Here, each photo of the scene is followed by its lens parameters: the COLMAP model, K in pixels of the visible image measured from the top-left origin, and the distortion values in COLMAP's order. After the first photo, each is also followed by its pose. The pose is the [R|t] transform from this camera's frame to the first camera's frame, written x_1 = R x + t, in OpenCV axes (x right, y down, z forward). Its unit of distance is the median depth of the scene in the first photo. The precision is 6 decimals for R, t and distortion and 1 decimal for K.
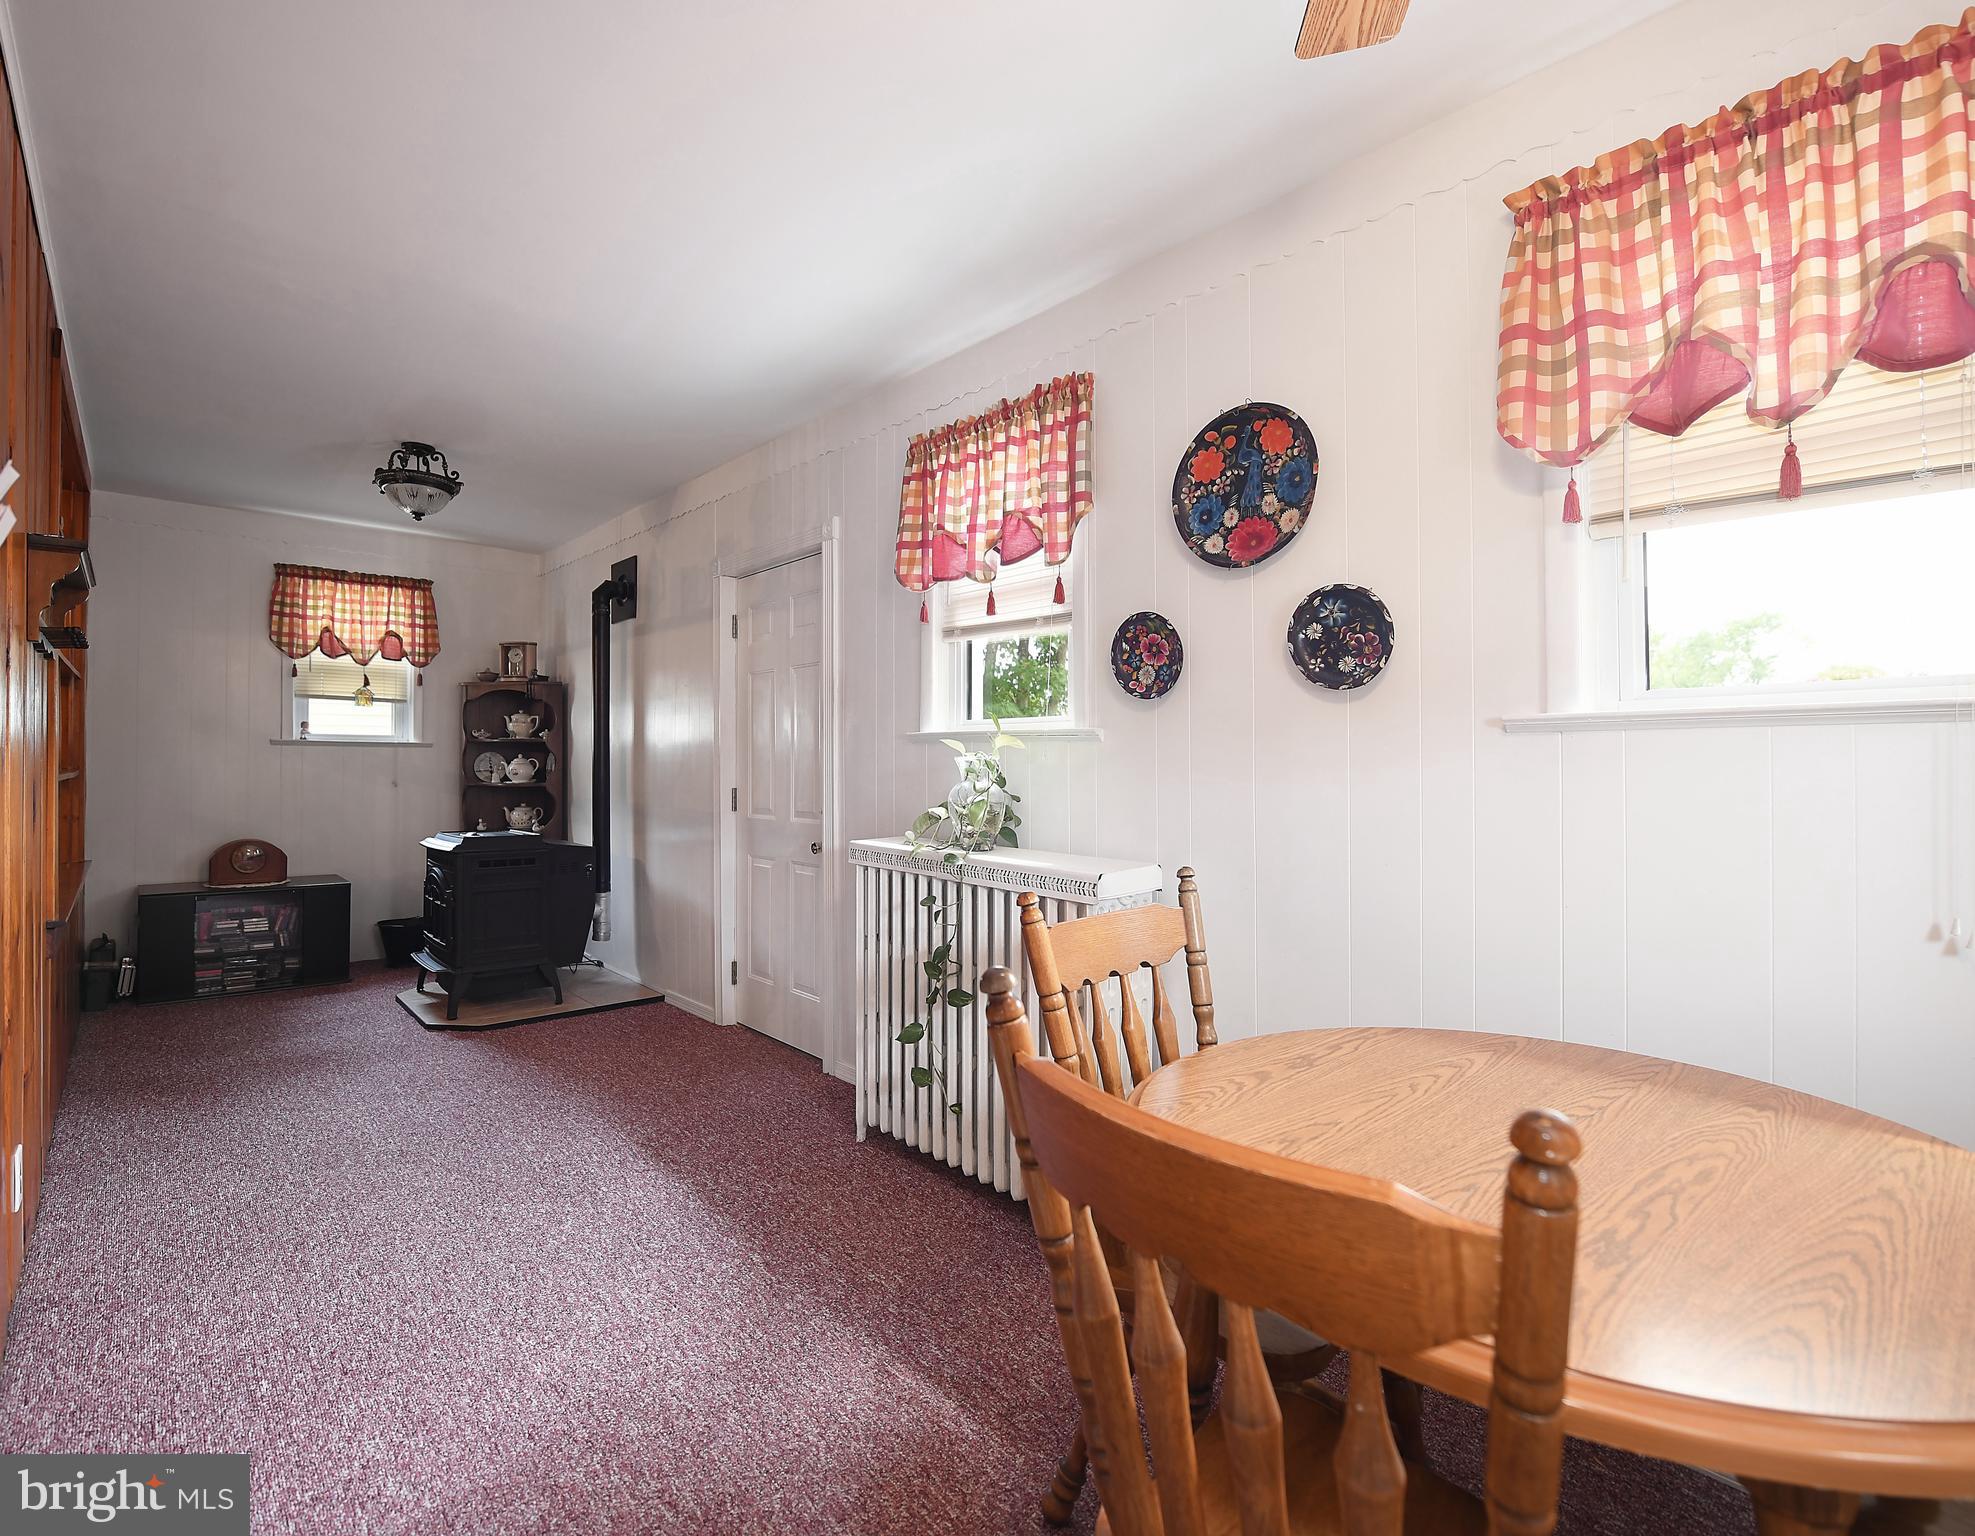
lens RADIAL K [[945.5, 0, 946.4], [0, 945.5, 763.2], [0, 0, 1]] dist [-0.010116, -0.002142]
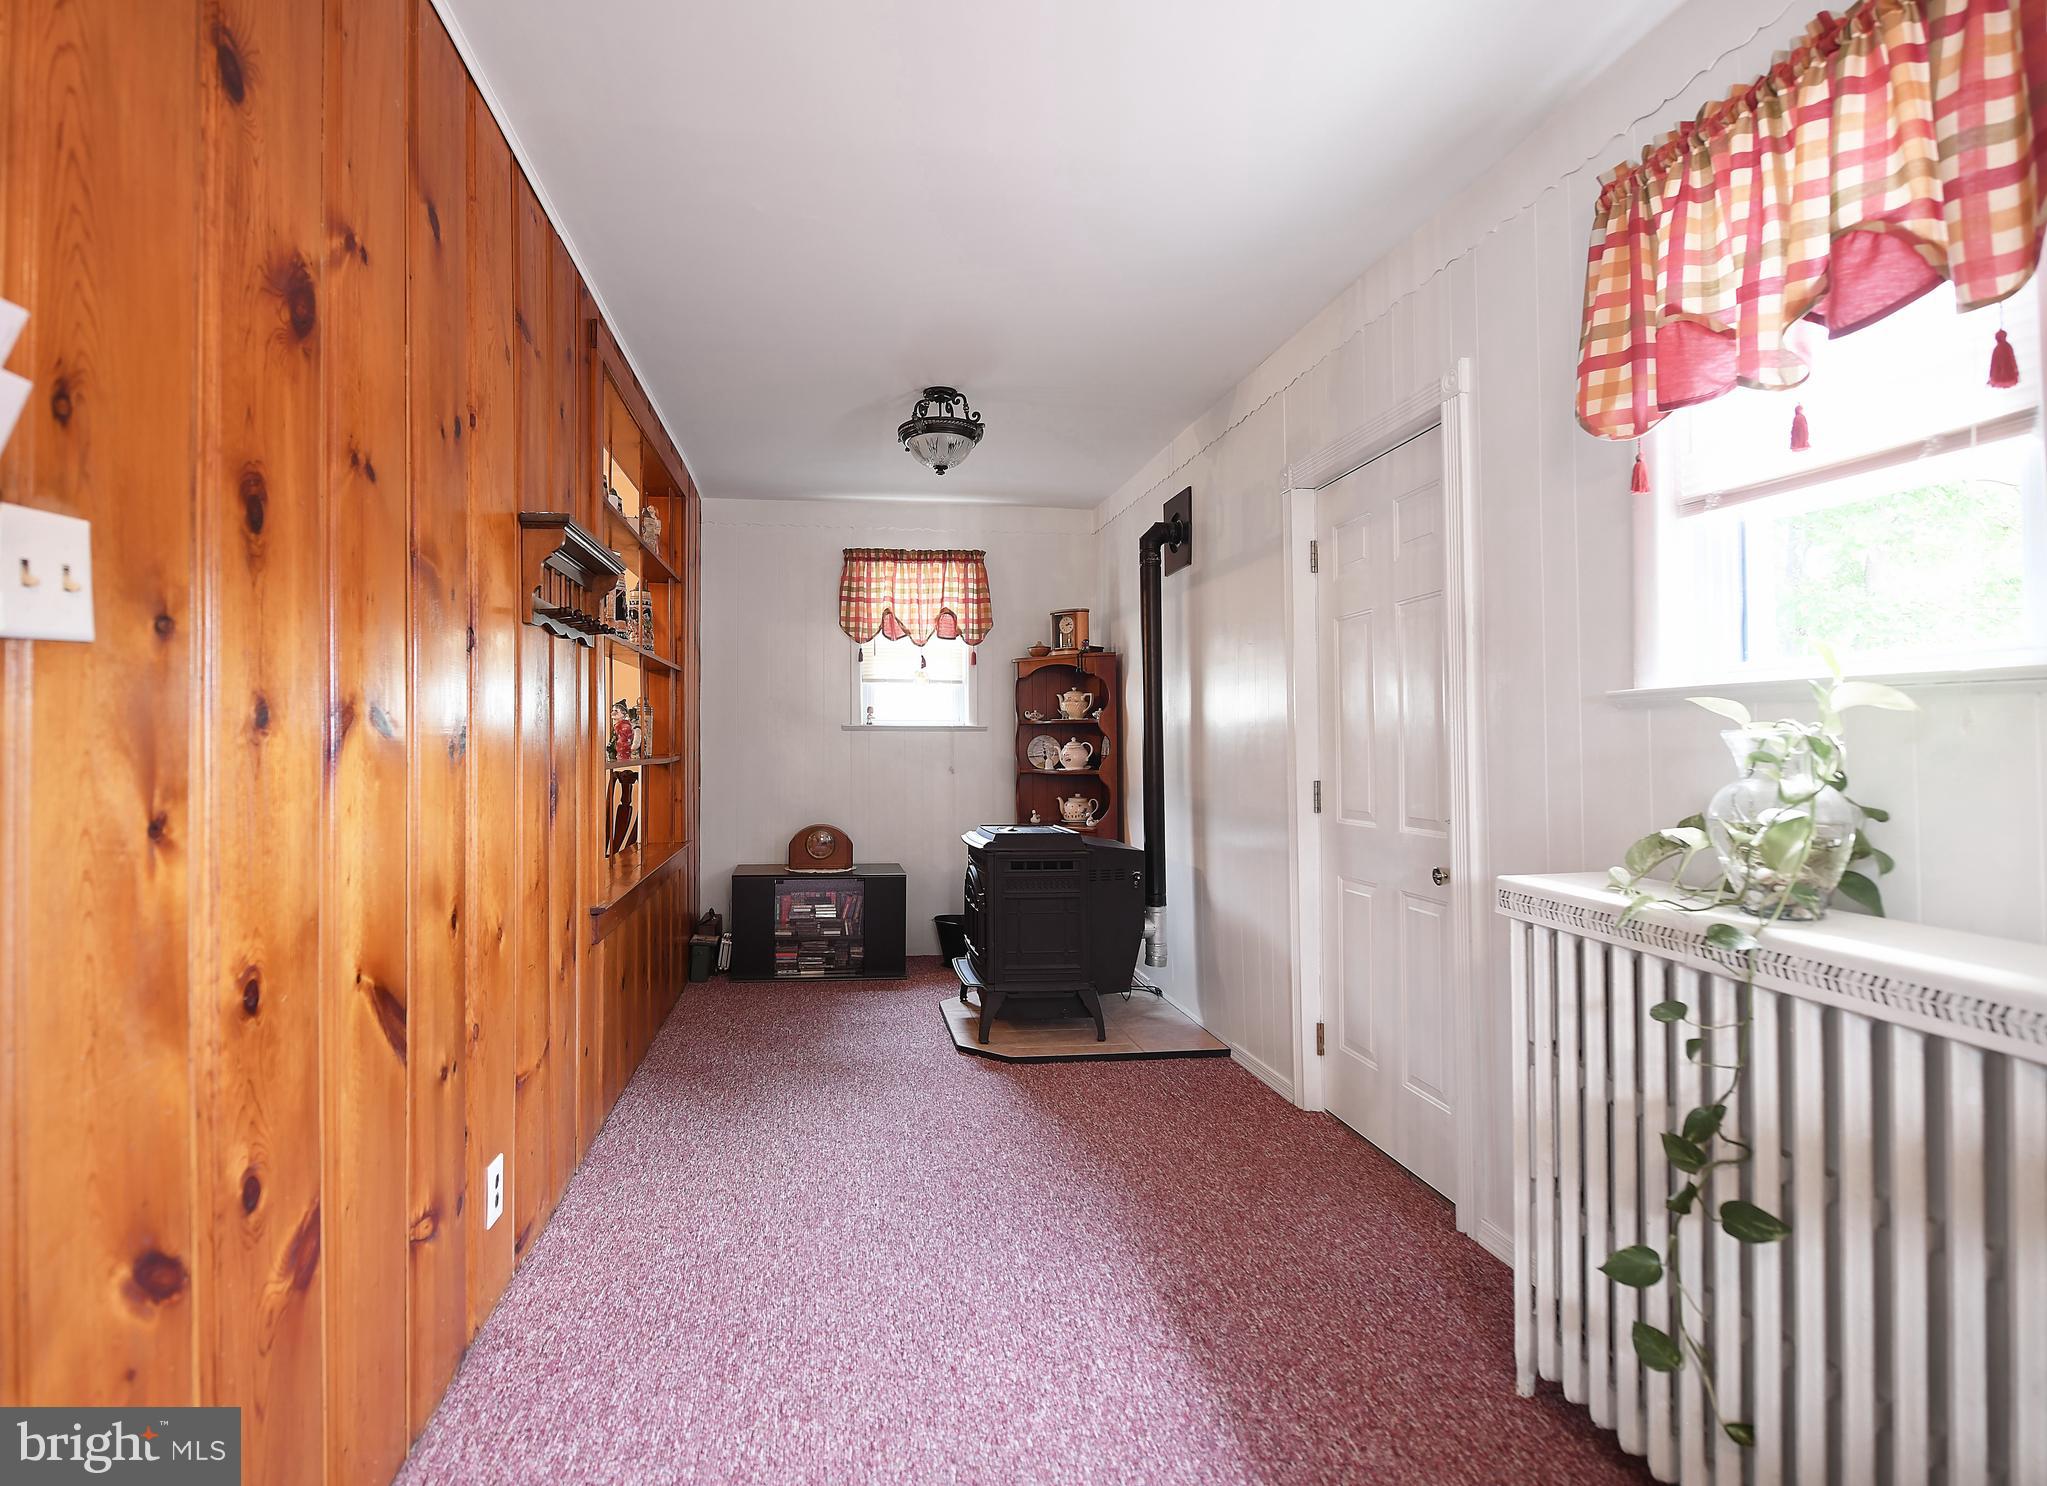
lens RADIAL K [[1035.0, 0, 927.0], [0, 1035.0, 725.1], [0, 0, 1]] dist [-0.010420, -0.002905]
pose [[0.818911, -0.017612, -0.573650, -0.019948], [0.005603, 0.999727, -0.022695, 0.000274], [0.573893, 0.015371, 0.818786, 0.233405]]
